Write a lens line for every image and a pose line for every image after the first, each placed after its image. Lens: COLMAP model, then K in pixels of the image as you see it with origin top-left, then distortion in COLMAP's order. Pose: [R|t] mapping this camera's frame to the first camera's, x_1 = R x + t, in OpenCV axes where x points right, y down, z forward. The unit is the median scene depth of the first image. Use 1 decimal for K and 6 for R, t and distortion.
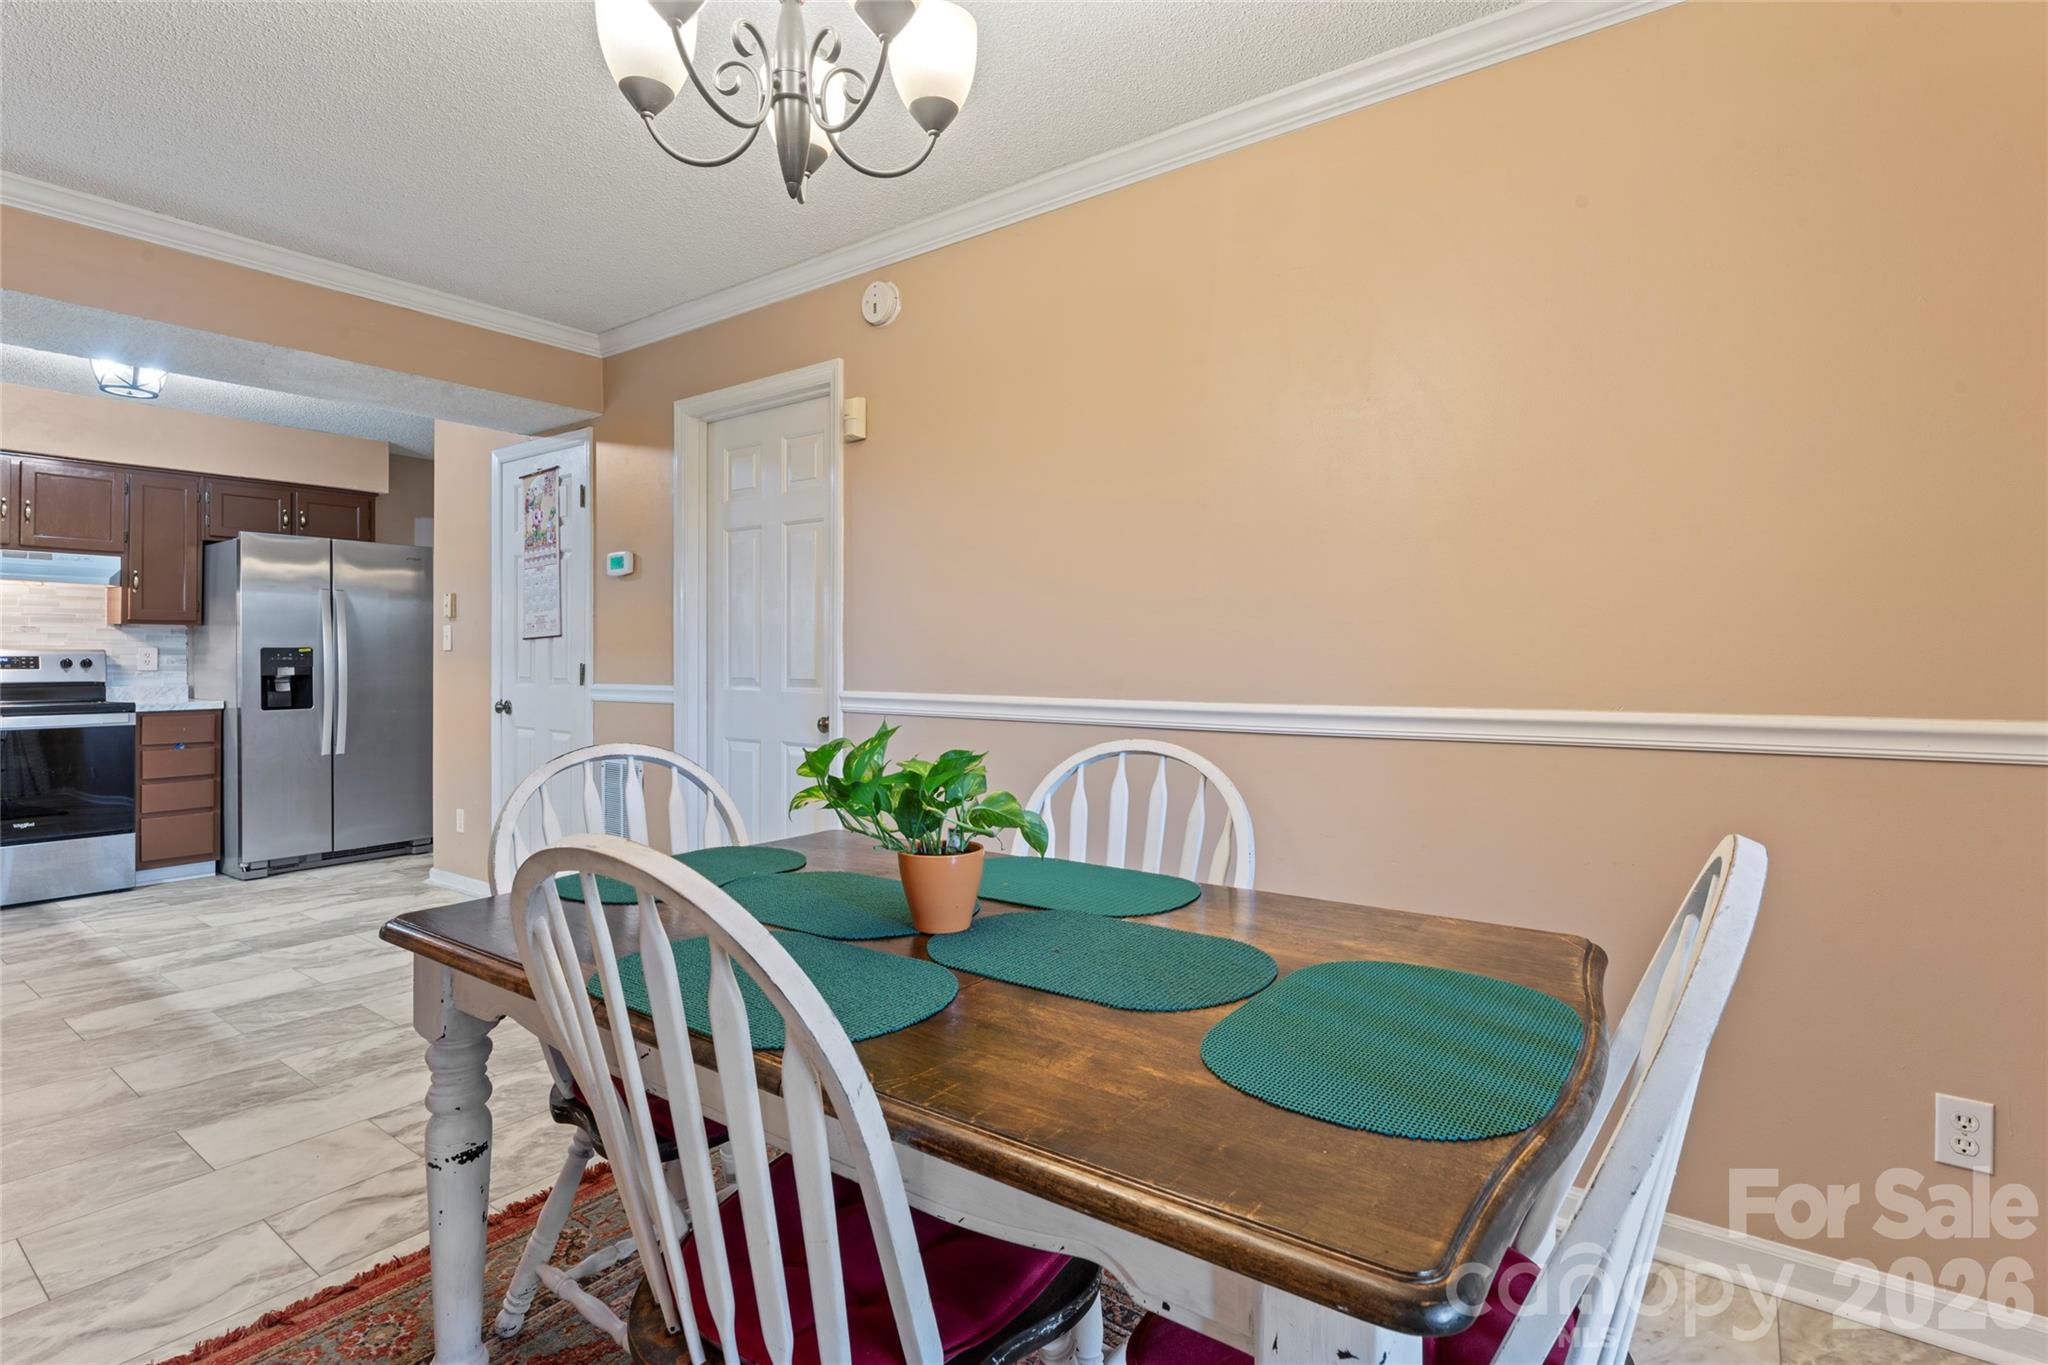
lens RADIAL K [[955.8, 0, 1056.7], [0, 955.8, 653.4], [0, 0, 1]] dist [-0.017759, -0.000273]
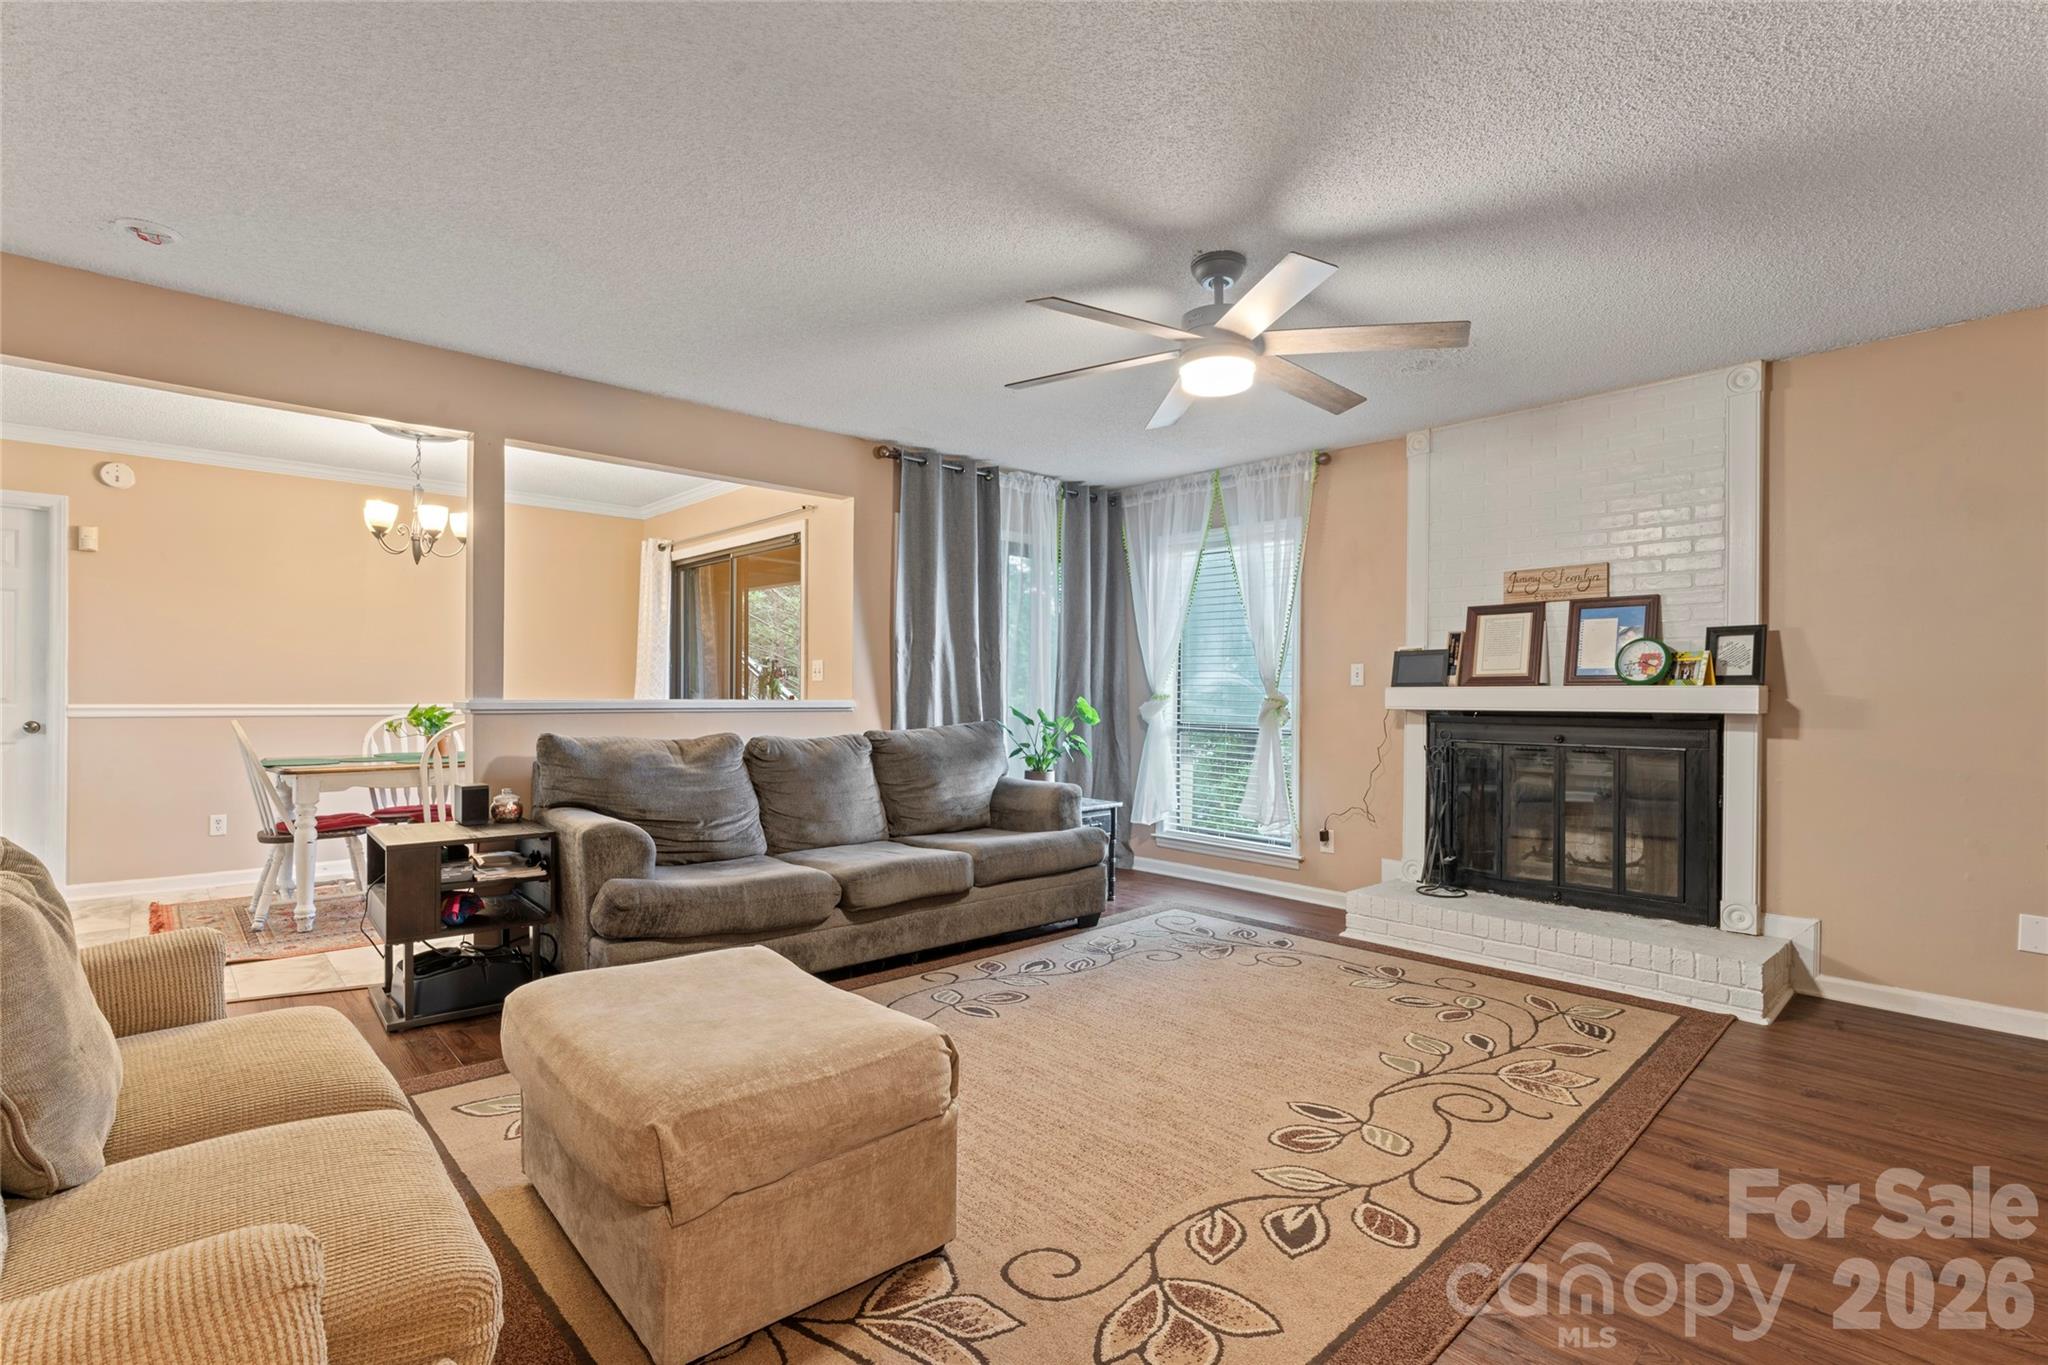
lens RADIAL K [[948.2, 0, 1006.9], [0, 948.2, 696.5], [0, 0, 1]] dist [-0.000193, -0.000048]
pose [[0.229598, -0.001328, 0.973285, -0.919204], [-0.009890, 0.999944, 0.003697, 0.003171], [-0.973235, -0.010474, 0.229573, -0.582598]]
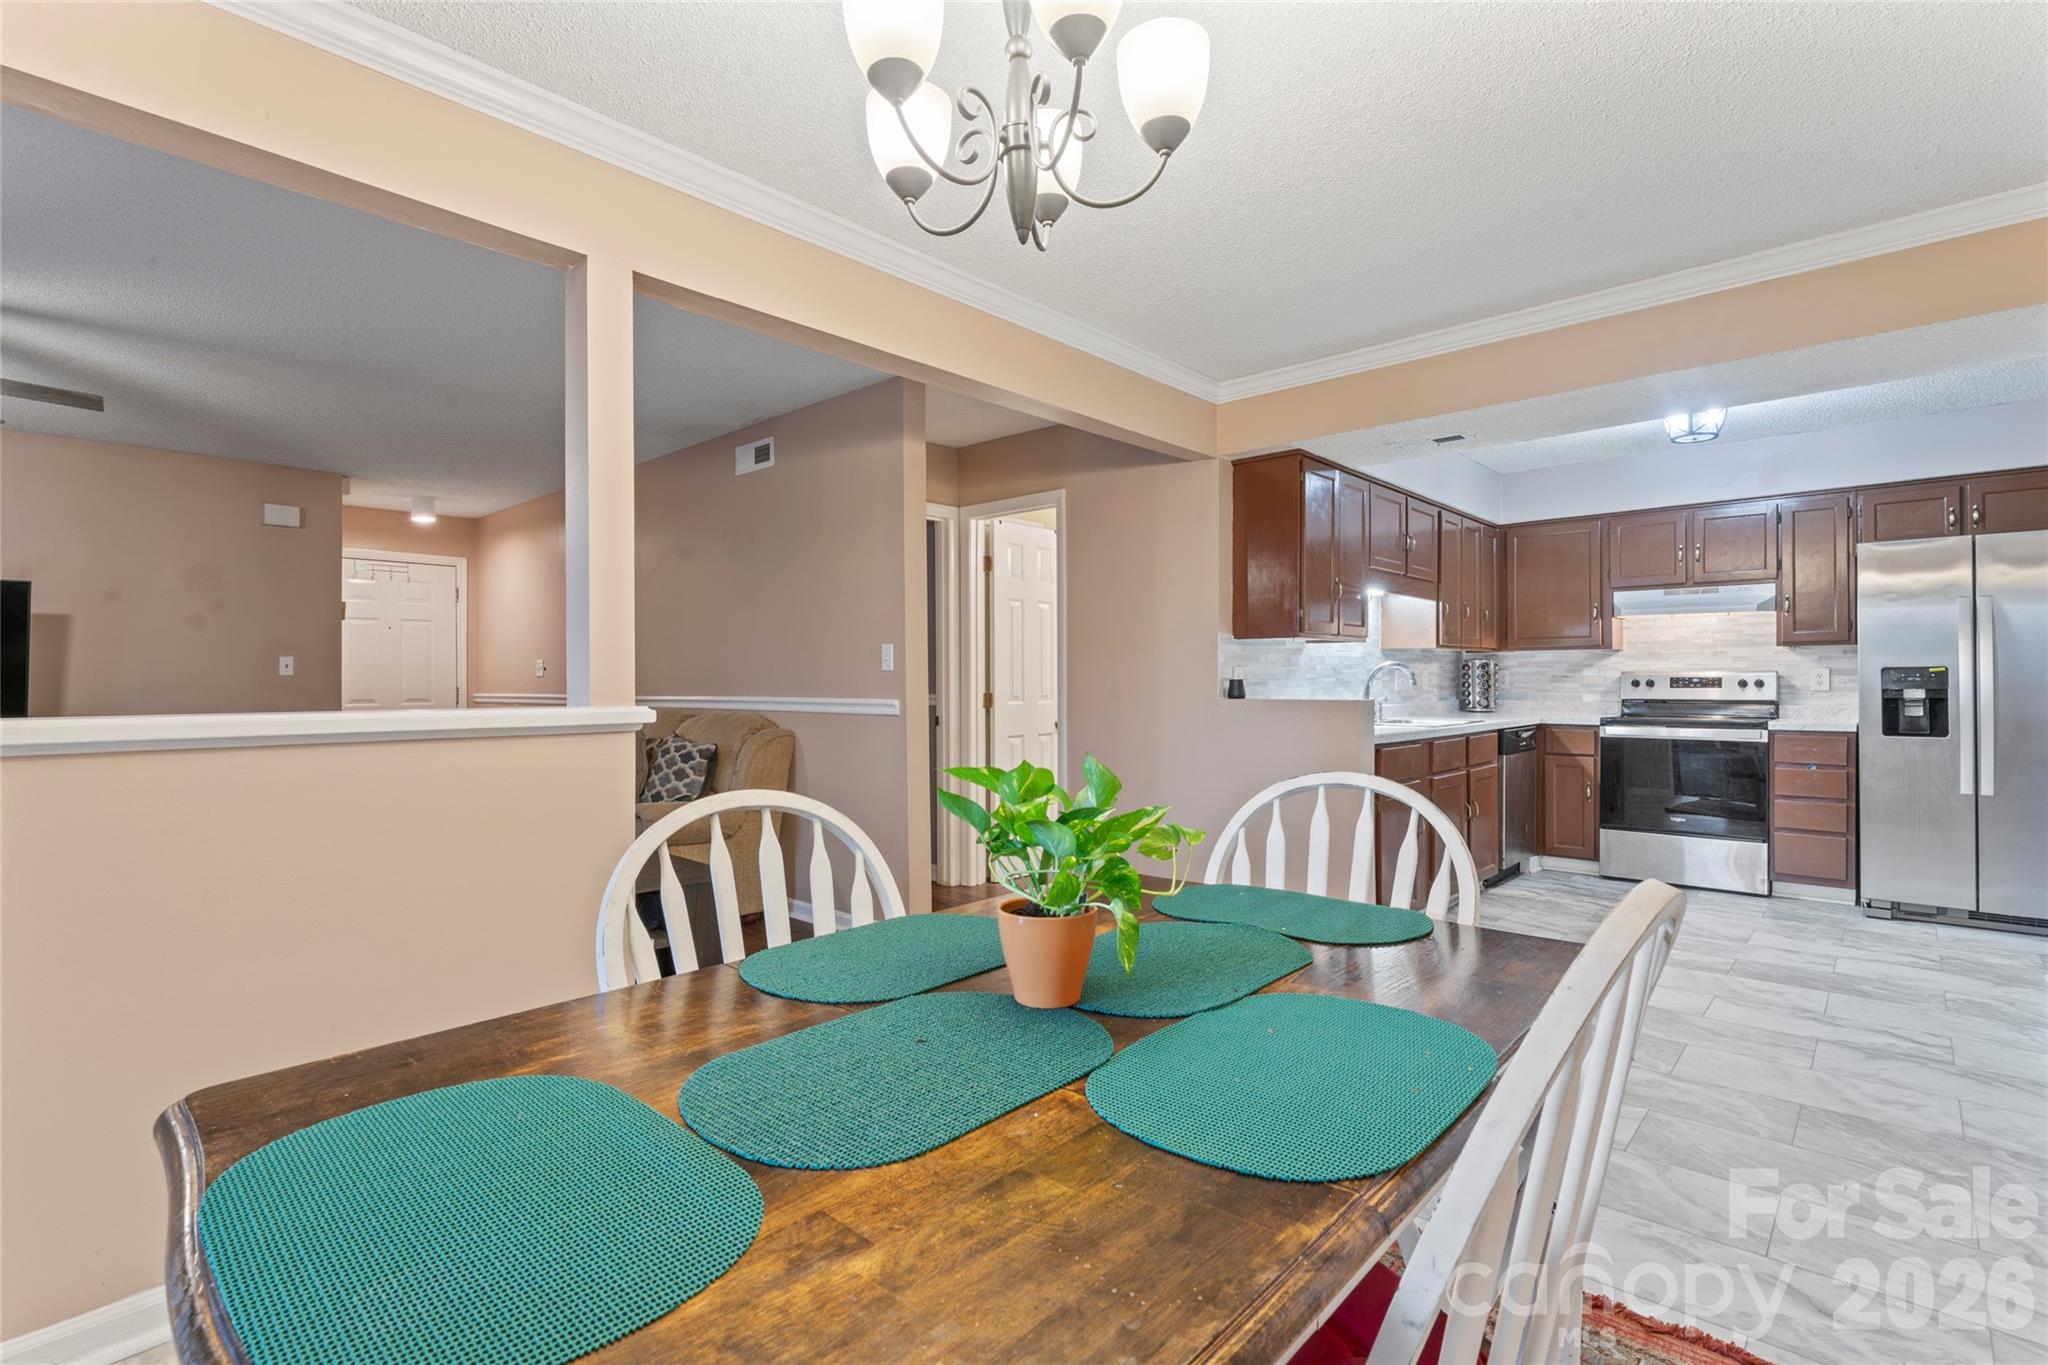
lens RADIAL K [[962.8, 0, 1013.6], [0, 962.8, 678.2], [0, 0, 1]] dist [-0.001618, -0.000247]
pose [[-0.144971, 0.000265, -0.989436, 0.206829], [0.005954, 0.999982, -0.000604, -0.000003], [0.989418, -0.005979, -0.144970, 0.306591]]
